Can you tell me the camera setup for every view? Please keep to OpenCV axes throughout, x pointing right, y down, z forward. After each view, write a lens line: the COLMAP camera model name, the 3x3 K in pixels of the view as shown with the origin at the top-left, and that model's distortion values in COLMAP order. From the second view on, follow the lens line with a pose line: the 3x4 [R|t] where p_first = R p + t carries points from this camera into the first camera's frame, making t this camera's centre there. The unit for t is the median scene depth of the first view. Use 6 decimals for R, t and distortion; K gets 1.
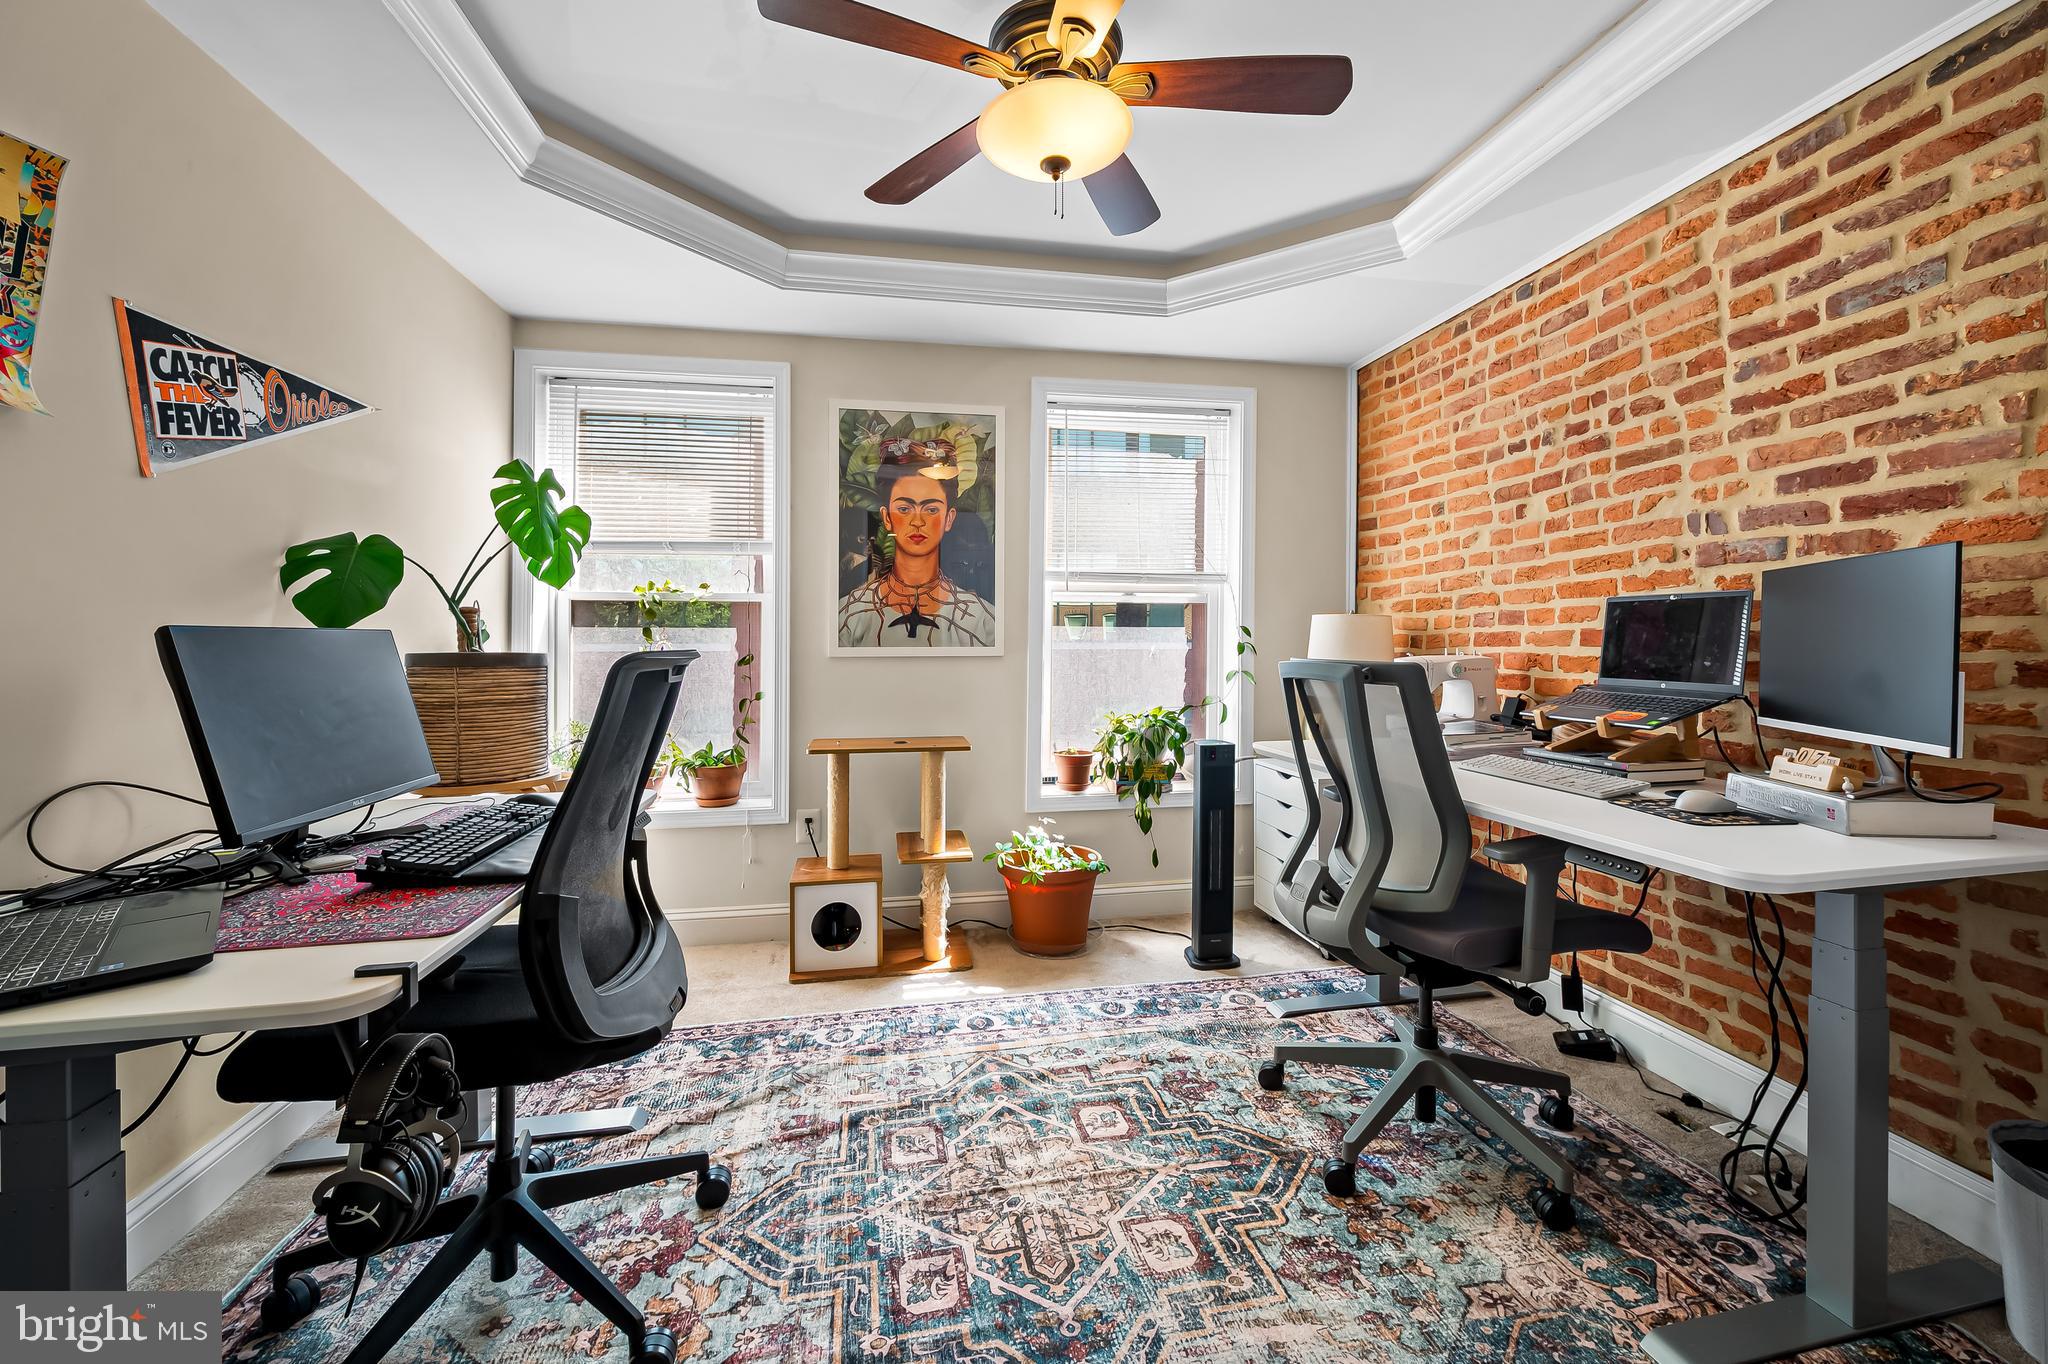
lens RADIAL K [[820.4, 0, 1044.9], [0, 820.4, 633.5], [0, 0, 1]] dist [-0.011230, -0.000499]
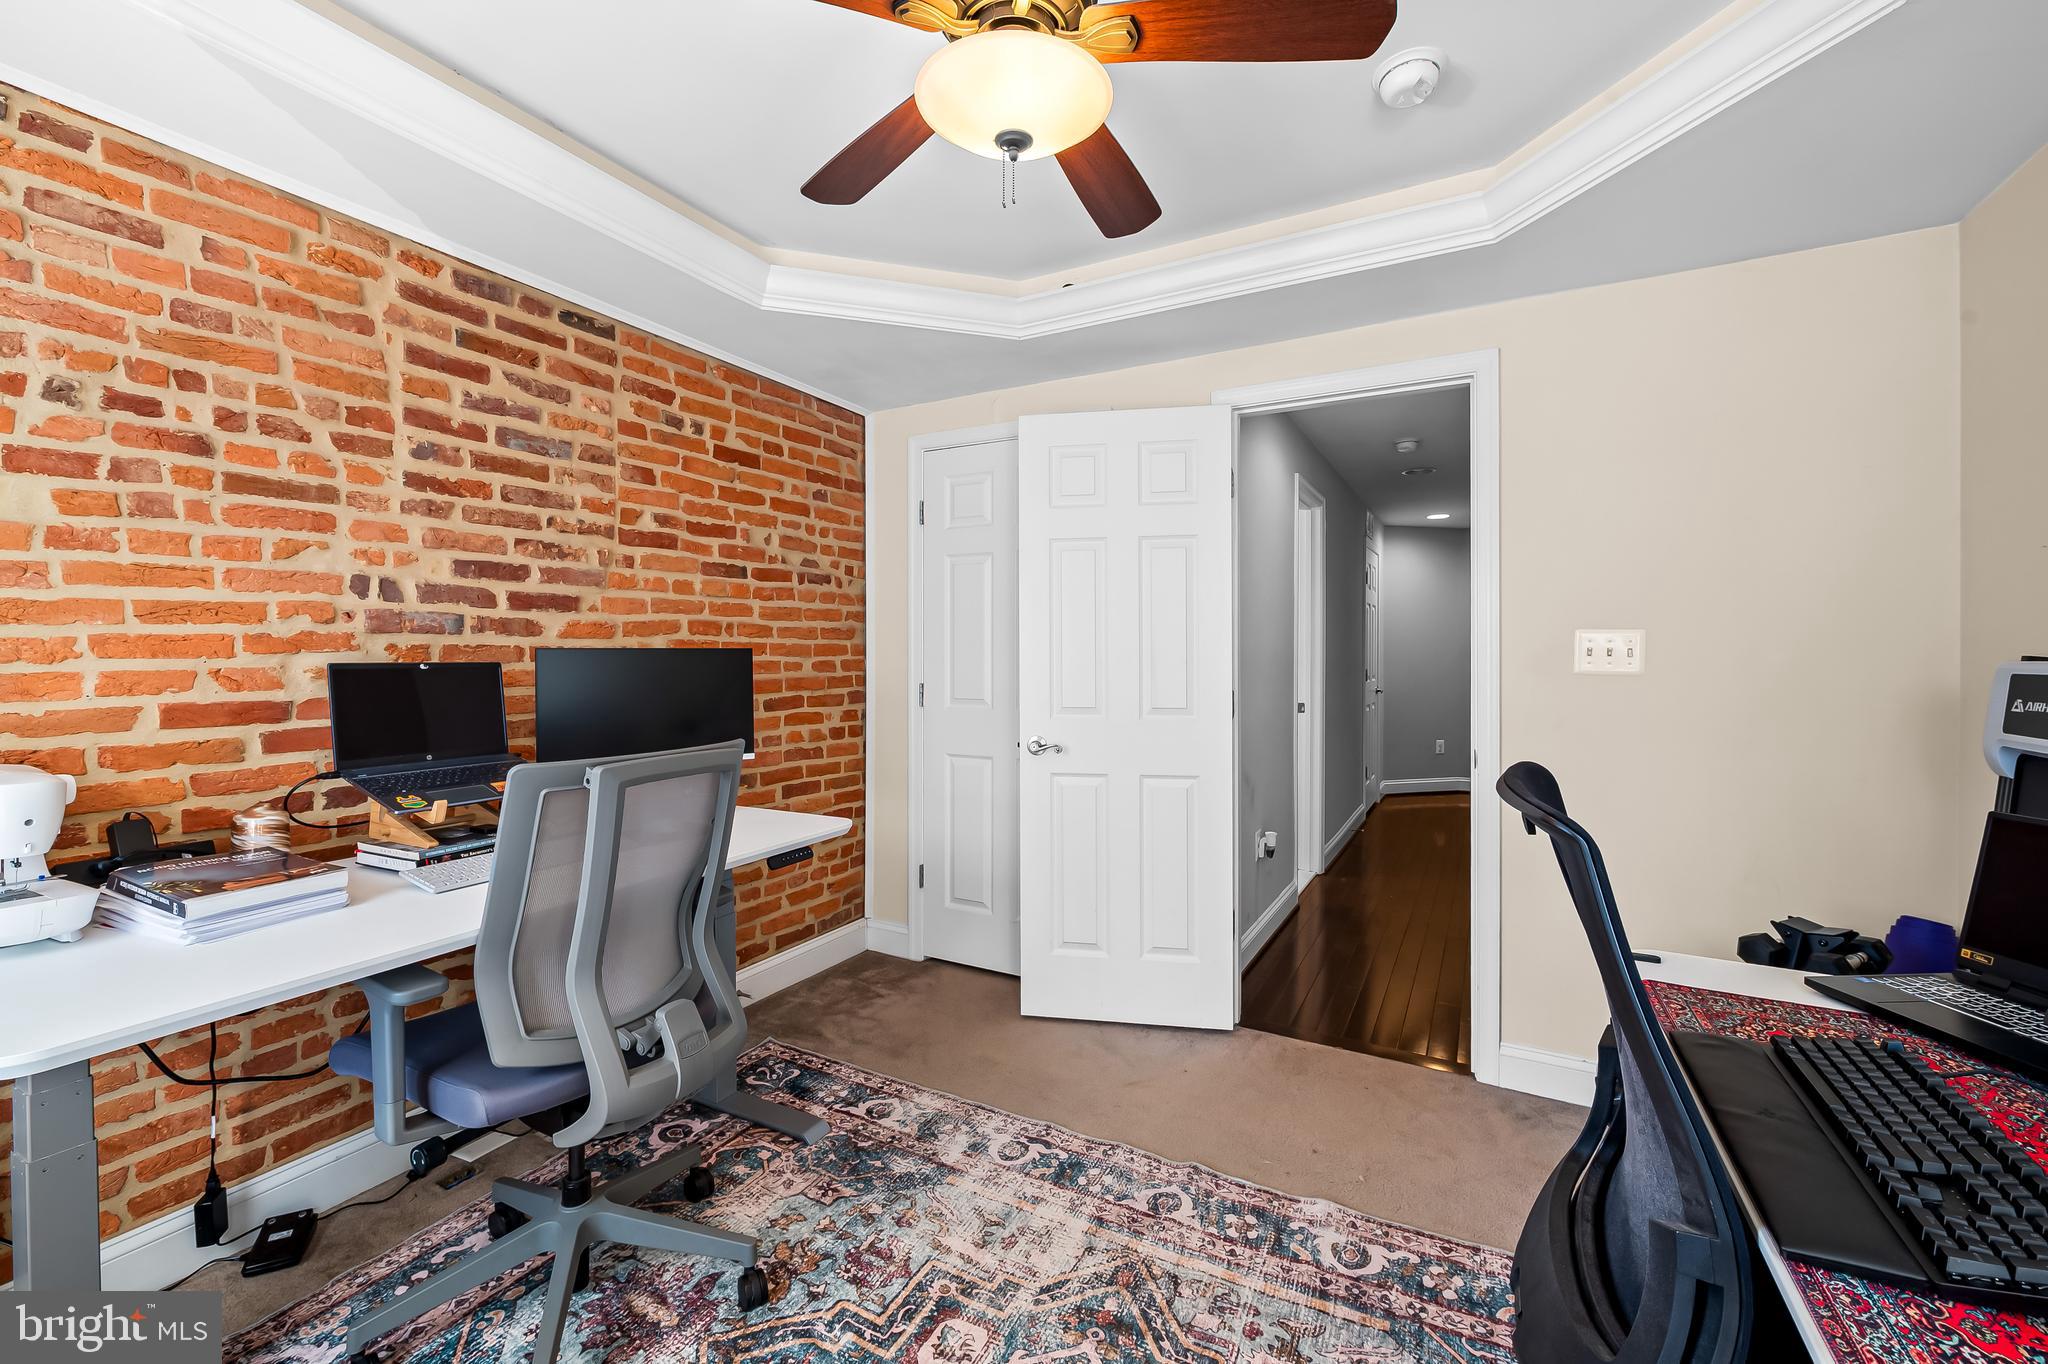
lens RADIAL K [[820.4, 0, 1032.9], [0, 820.4, 669.4], [0, 0, 1]] dist [-0.011230, -0.000499]
pose [[-0.769273, -0.009676, 0.638847, -0.471809], [-0.002272, 0.999920, 0.012409, -0.062571], [-0.638916, 0.008094, -0.769234, 1.473211]]
